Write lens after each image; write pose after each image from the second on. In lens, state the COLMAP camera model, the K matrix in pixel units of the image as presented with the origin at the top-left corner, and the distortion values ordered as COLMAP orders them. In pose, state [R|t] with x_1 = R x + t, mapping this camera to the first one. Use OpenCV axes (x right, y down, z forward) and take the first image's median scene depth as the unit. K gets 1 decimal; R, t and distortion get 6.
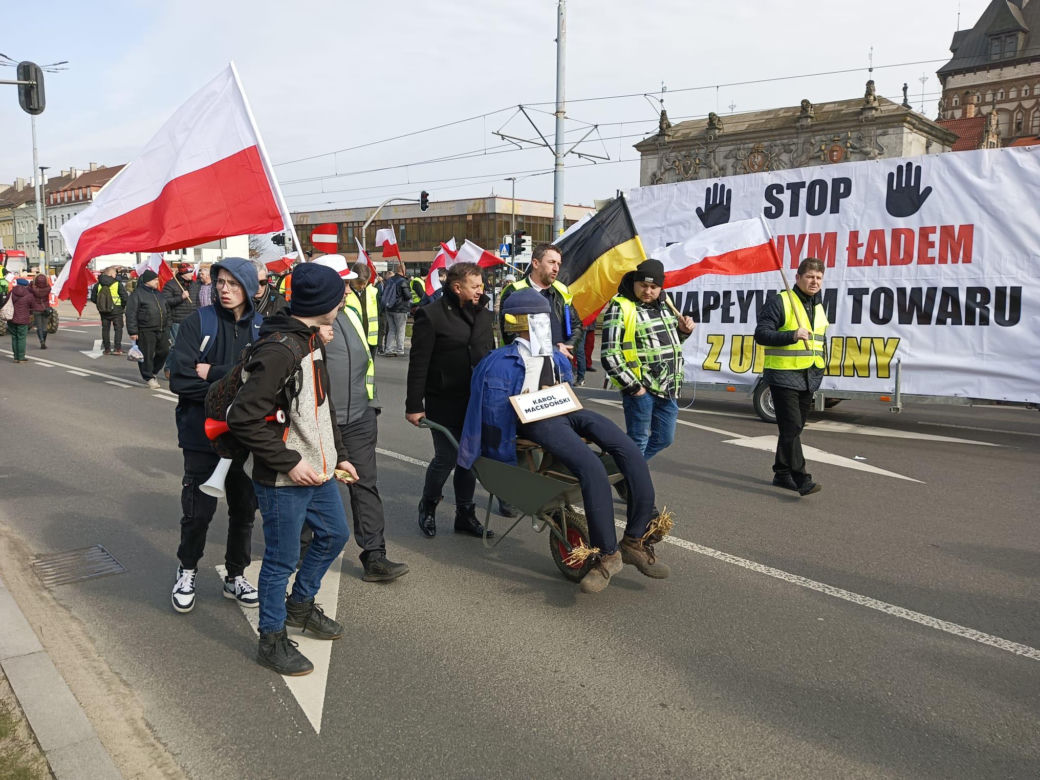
lens RADIAL K [[829.3, 0, 521.2], [0, 829.3, 391.8], [0, 0, 1]] dist [0.068714, -0.121956]
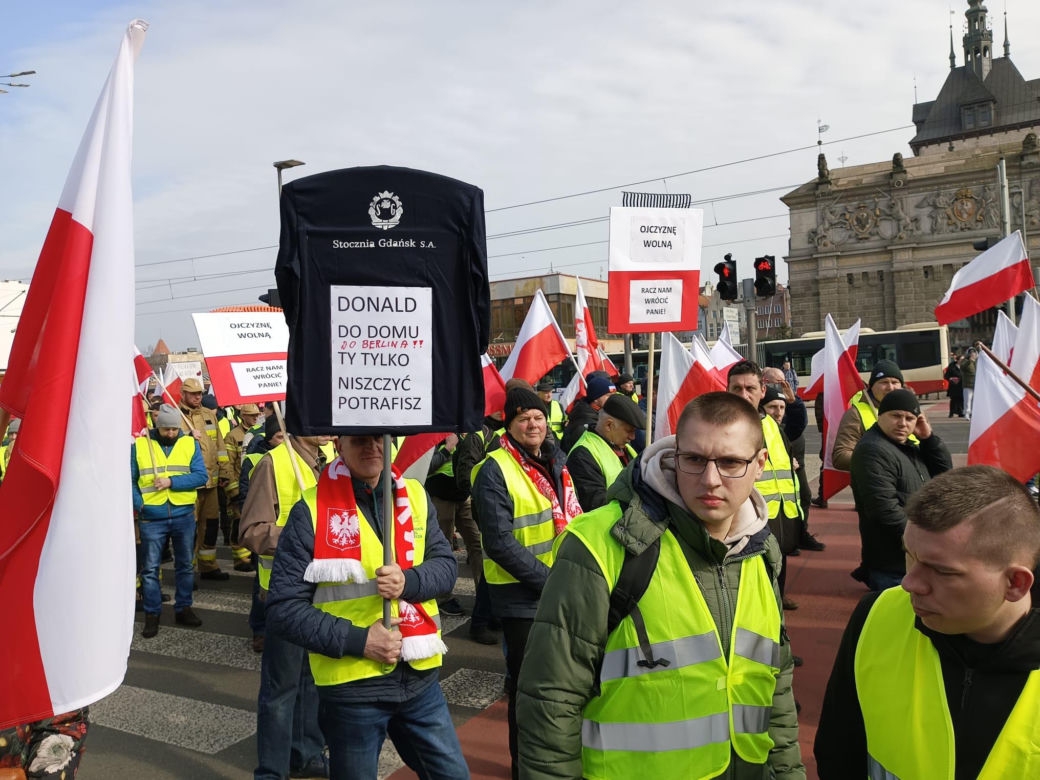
lens RADIAL K [[829.3, 0, 526.5], [0, 829.3, 393.7], [0, 0, 1]] dist [0.068714, -0.121956]
pose [[0.970190, -0.067297, 0.232815, -0.333788], [0.093799, 0.990071, -0.104691, -0.051695], [-0.223458, 0.123408, 0.966870, 0.327069]]
